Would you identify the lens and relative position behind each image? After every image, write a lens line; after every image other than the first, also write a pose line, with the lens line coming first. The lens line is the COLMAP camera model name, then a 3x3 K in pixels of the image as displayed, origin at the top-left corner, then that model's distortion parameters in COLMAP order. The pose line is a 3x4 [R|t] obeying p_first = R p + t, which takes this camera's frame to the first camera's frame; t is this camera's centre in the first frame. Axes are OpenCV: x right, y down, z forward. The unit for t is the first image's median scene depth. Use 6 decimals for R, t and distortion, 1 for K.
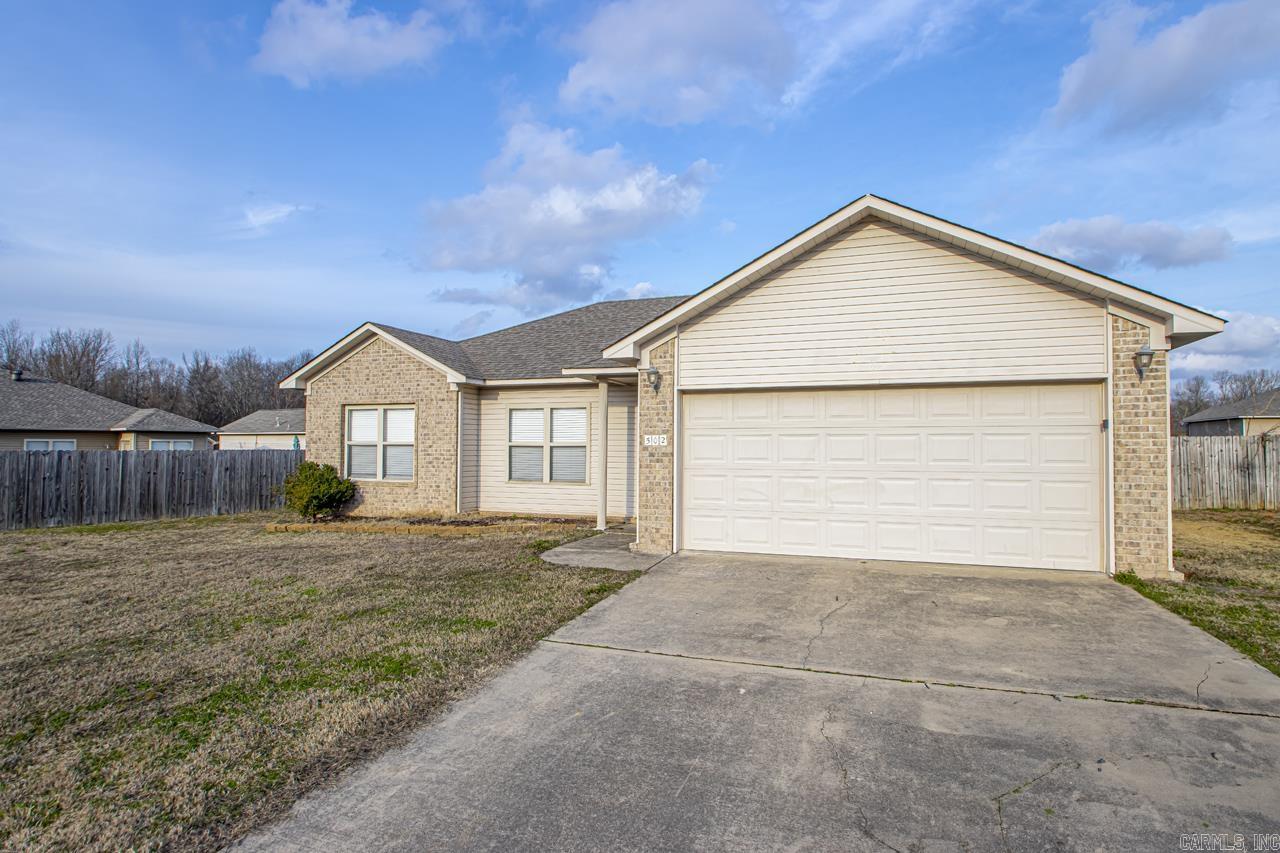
lens RADIAL K [[688.7, 0, 640.0], [0, 688.7, 426.5], [0, 0, 1]] dist [-0.006565, -0.000844]
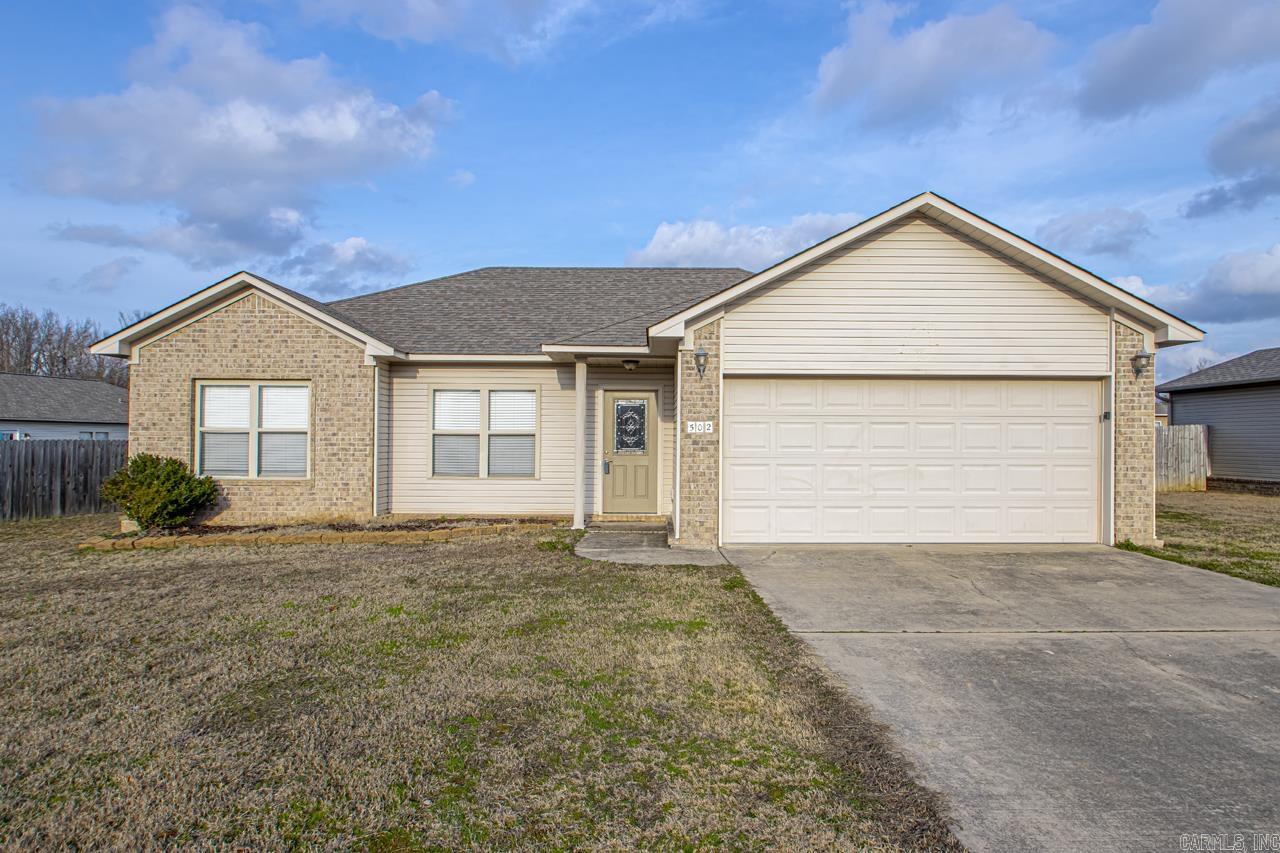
lens RADIAL K [[791.1, 0, 640.5], [0, 791.1, 437.2], [0, 0, 1]] dist [-0.007327, -0.002420]
pose [[0.933995, 0.002353, 0.357278, -0.420929], [-0.012062, 0.999616, 0.024949, 0.007198], [-0.357083, -0.027612, 0.933665, 0.028279]]
